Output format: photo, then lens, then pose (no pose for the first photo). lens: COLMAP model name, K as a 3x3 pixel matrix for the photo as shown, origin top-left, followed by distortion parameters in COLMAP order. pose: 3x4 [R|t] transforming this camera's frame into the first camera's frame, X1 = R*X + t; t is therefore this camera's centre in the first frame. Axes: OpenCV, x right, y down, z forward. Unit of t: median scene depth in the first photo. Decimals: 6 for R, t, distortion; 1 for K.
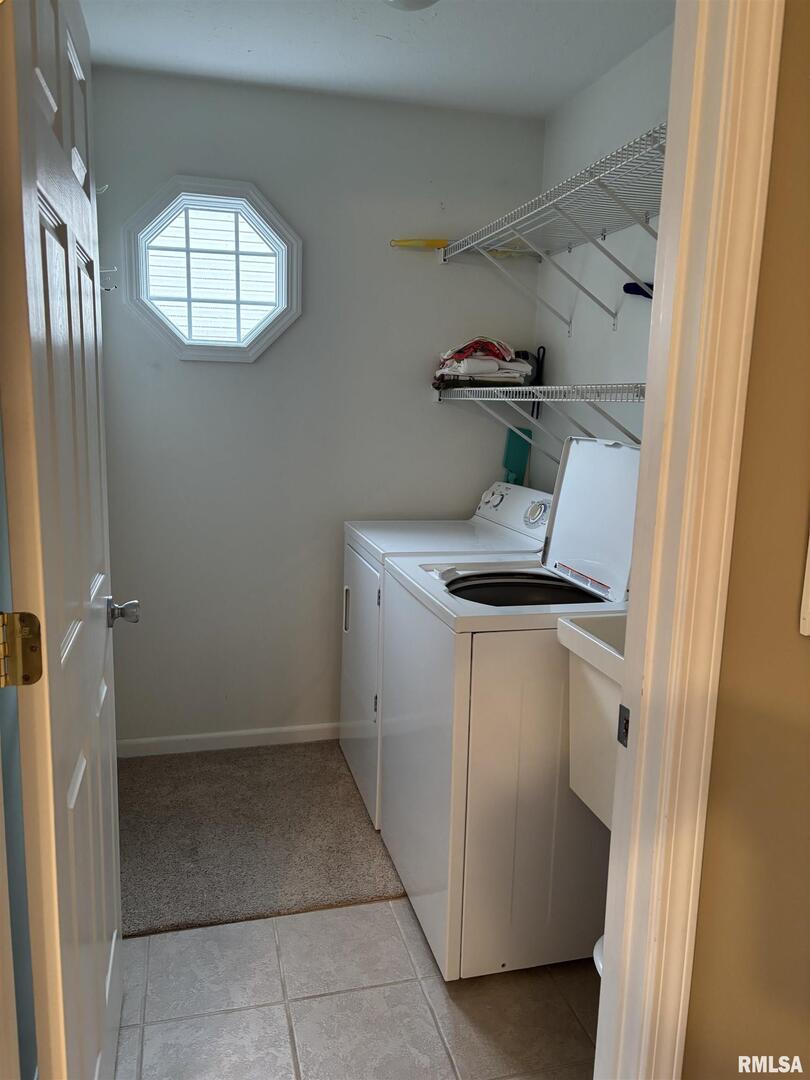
lens RADIAL K [[816.8, 0, 405.0], [0, 816.8, 540.0], [0, 0, 1]] dist [0.072843, -0.108394]
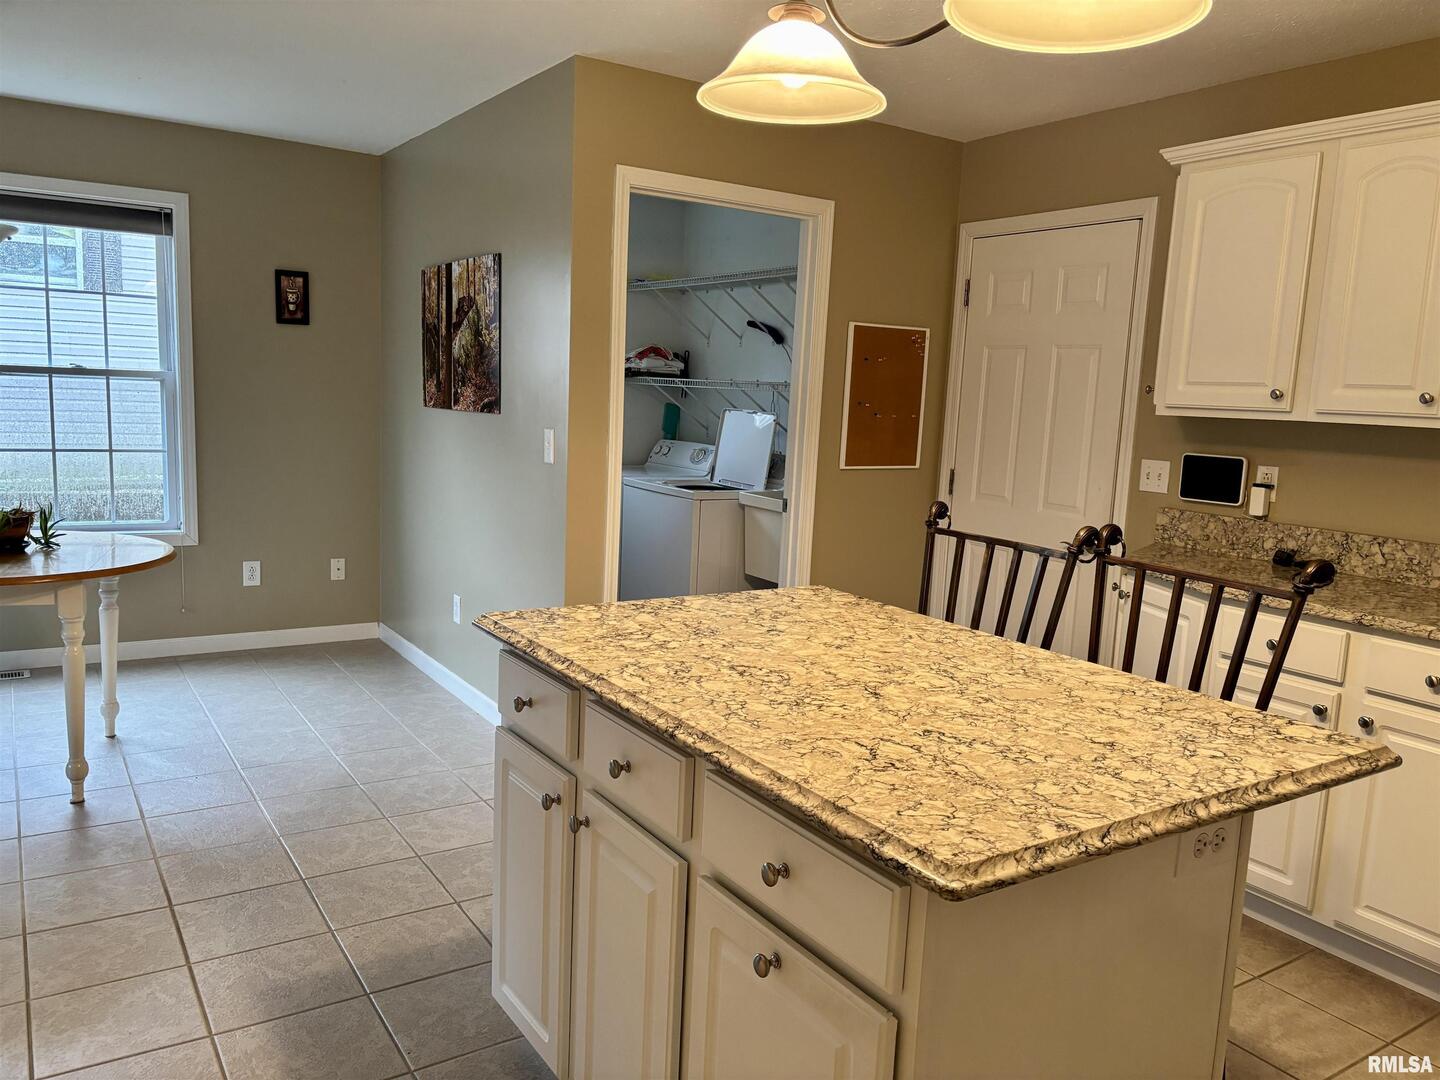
lens RADIAL K [[1084.6, 0, 717.0], [0, 1084.6, 553.0], [0, 0, 1]] dist [0.074916, -0.067592]
pose [[0.950059, -0.024295, 0.311123, -0.441892], [0.027817, 0.999589, -0.006889, 0.162812], [-0.310827, 0.015200, 0.950345, -0.977828]]
